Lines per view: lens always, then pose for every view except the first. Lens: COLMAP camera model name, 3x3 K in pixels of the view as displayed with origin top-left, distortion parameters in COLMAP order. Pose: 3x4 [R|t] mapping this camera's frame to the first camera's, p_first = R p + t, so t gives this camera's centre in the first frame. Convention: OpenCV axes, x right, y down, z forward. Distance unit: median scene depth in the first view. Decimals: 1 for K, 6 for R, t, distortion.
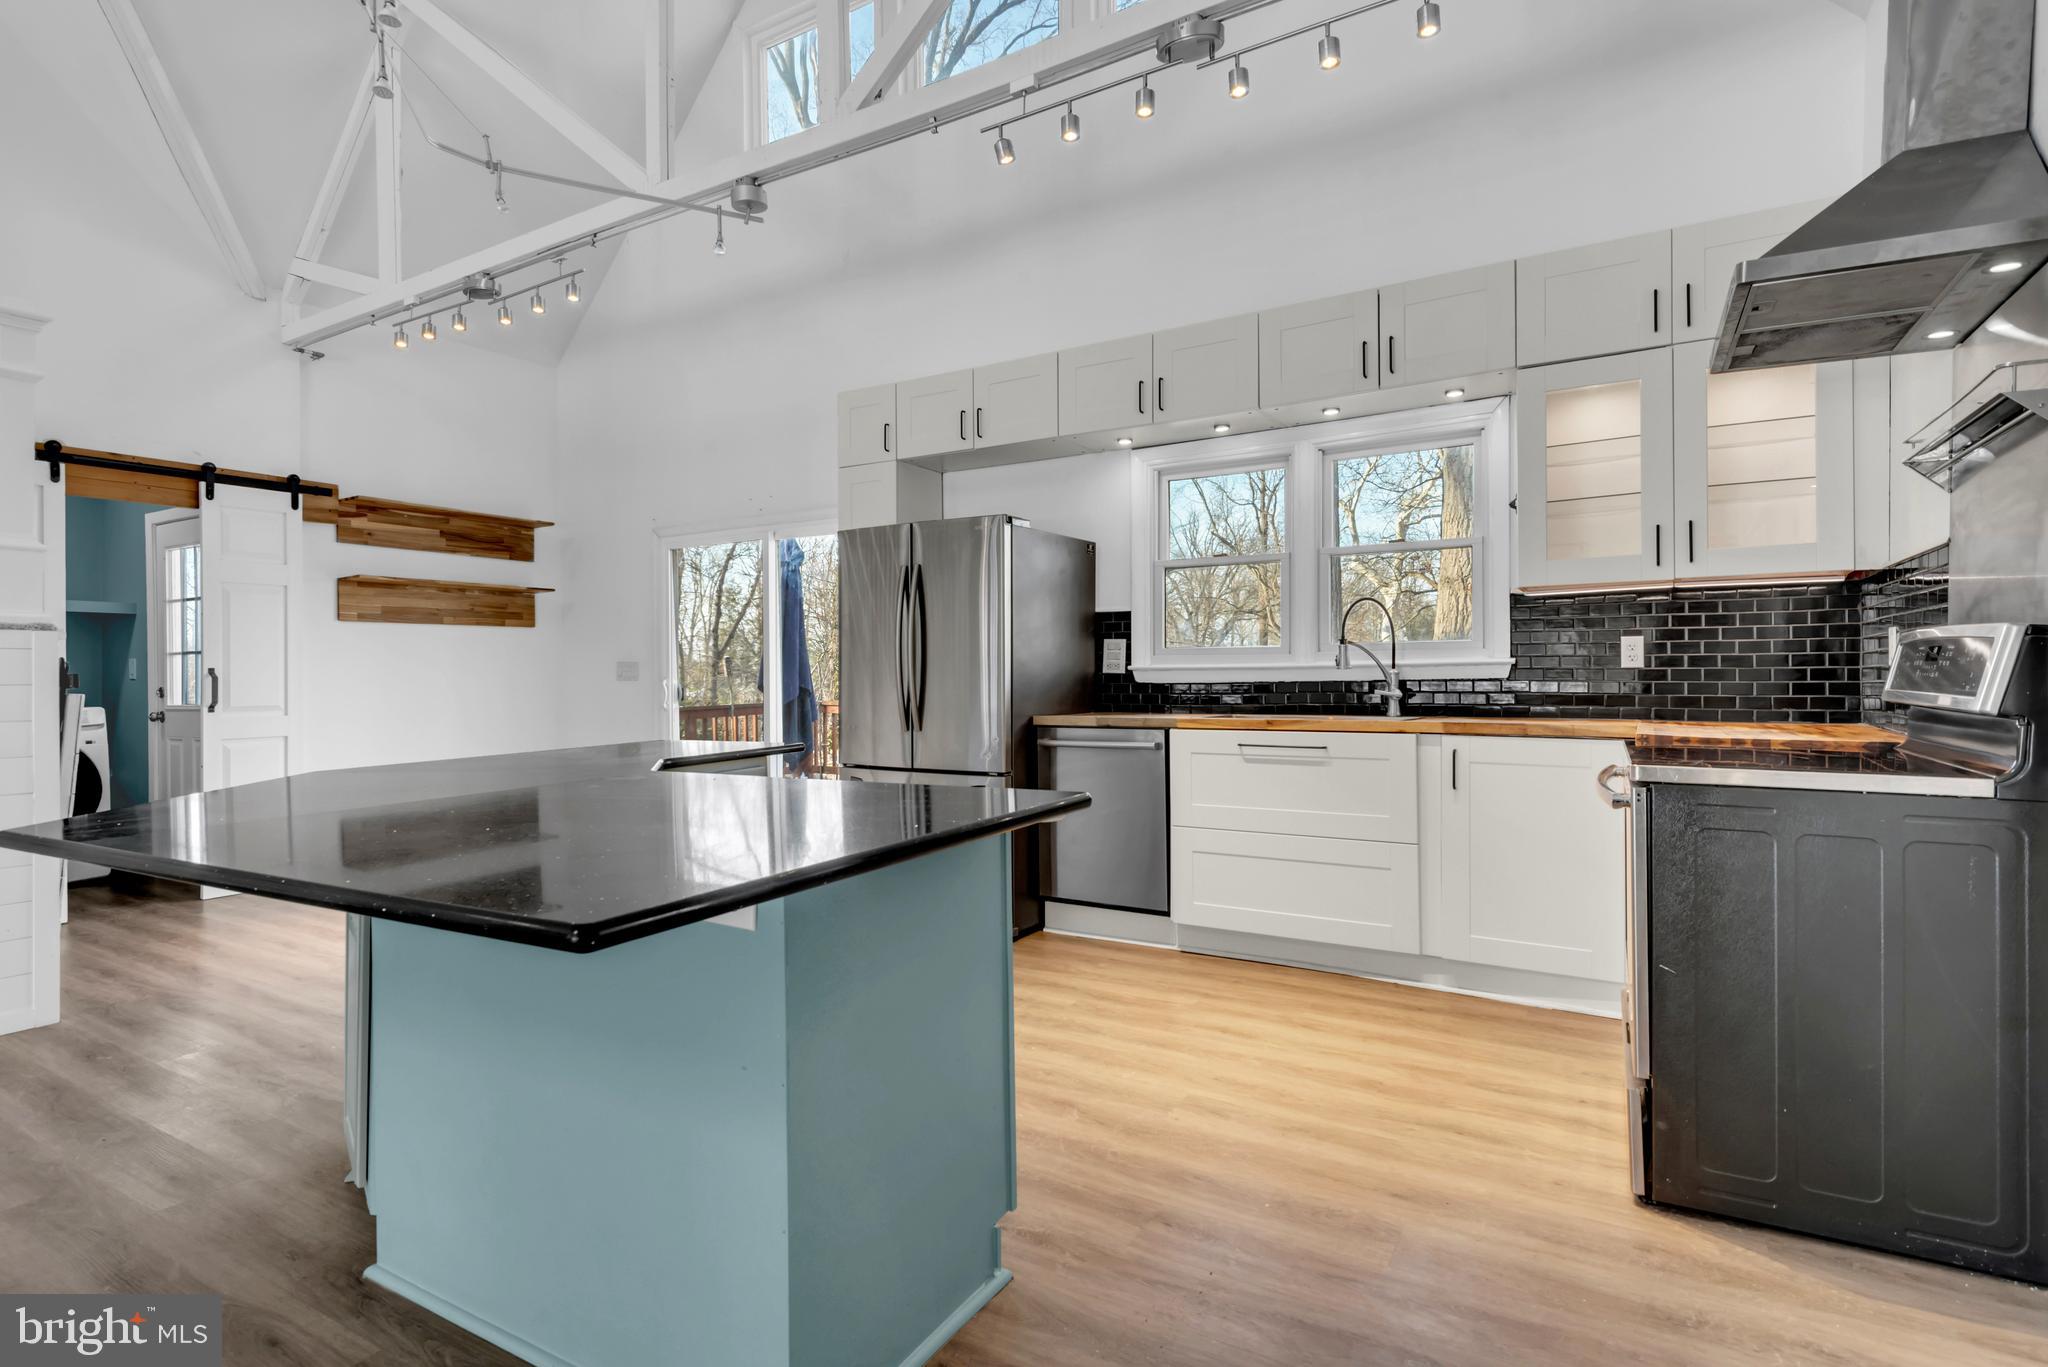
lens RADIAL K [[1041.1, 0, 1022.2], [0, 1041.1, 669.7], [0, 0, 1]] dist [0.033232, -0.012137]
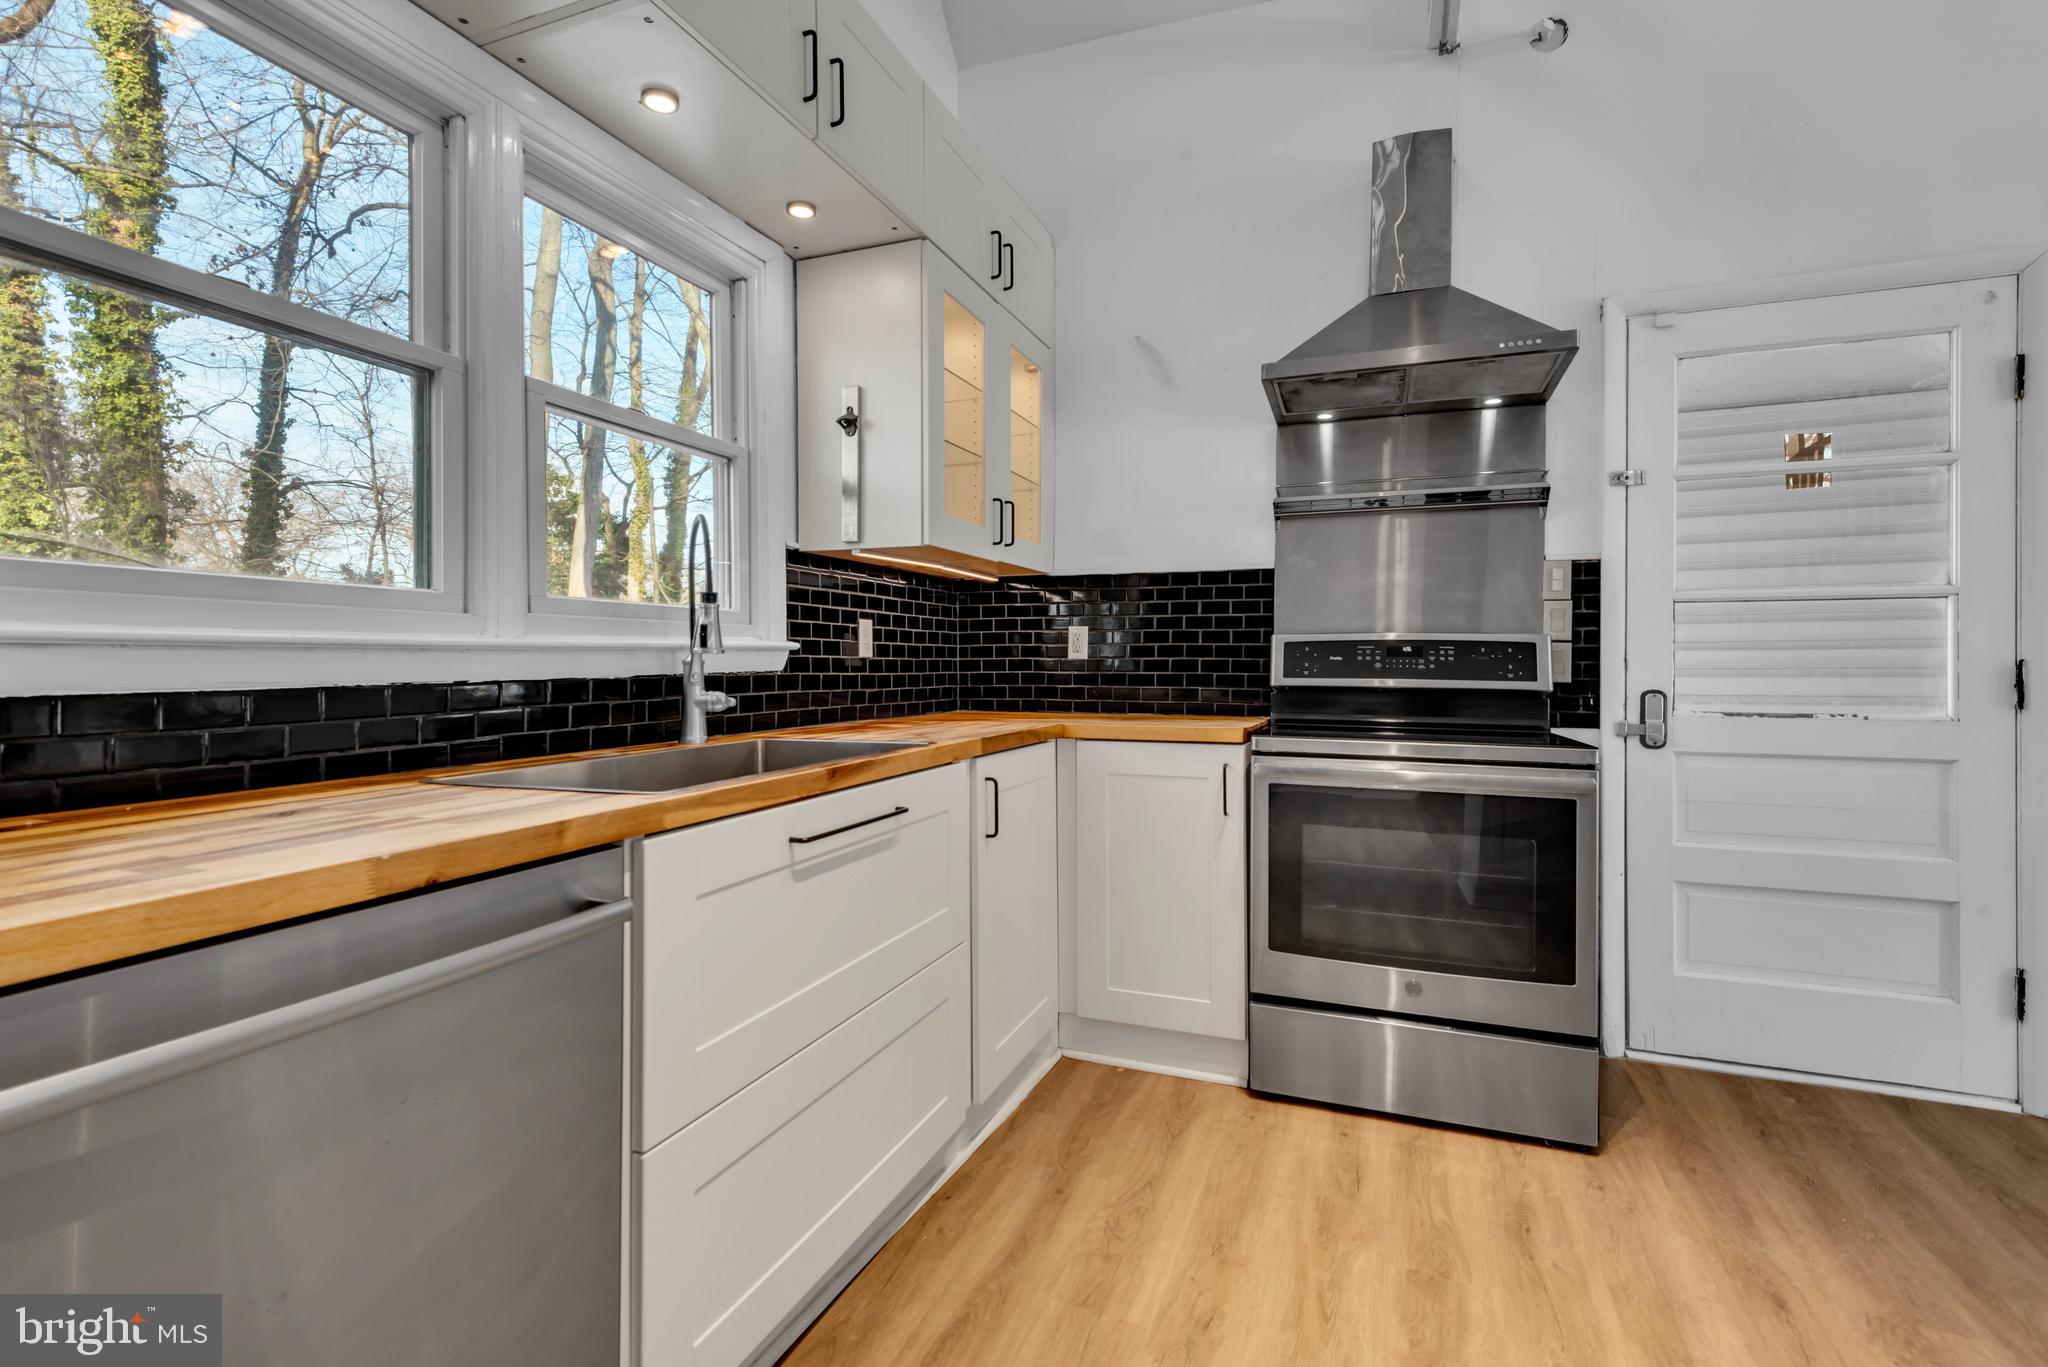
lens RADIAL K [[940.1, 0, 1010.9], [0, 940.1, 666.6], [0, 0, 1]] dist [0.012585, -0.000755]
pose [[-0.164105, 0.001447, 0.986442, -0.115144], [-0.008017, 0.999964, -0.002801, 0.004333], [-0.986410, -0.008368, -0.164088, 0.716905]]
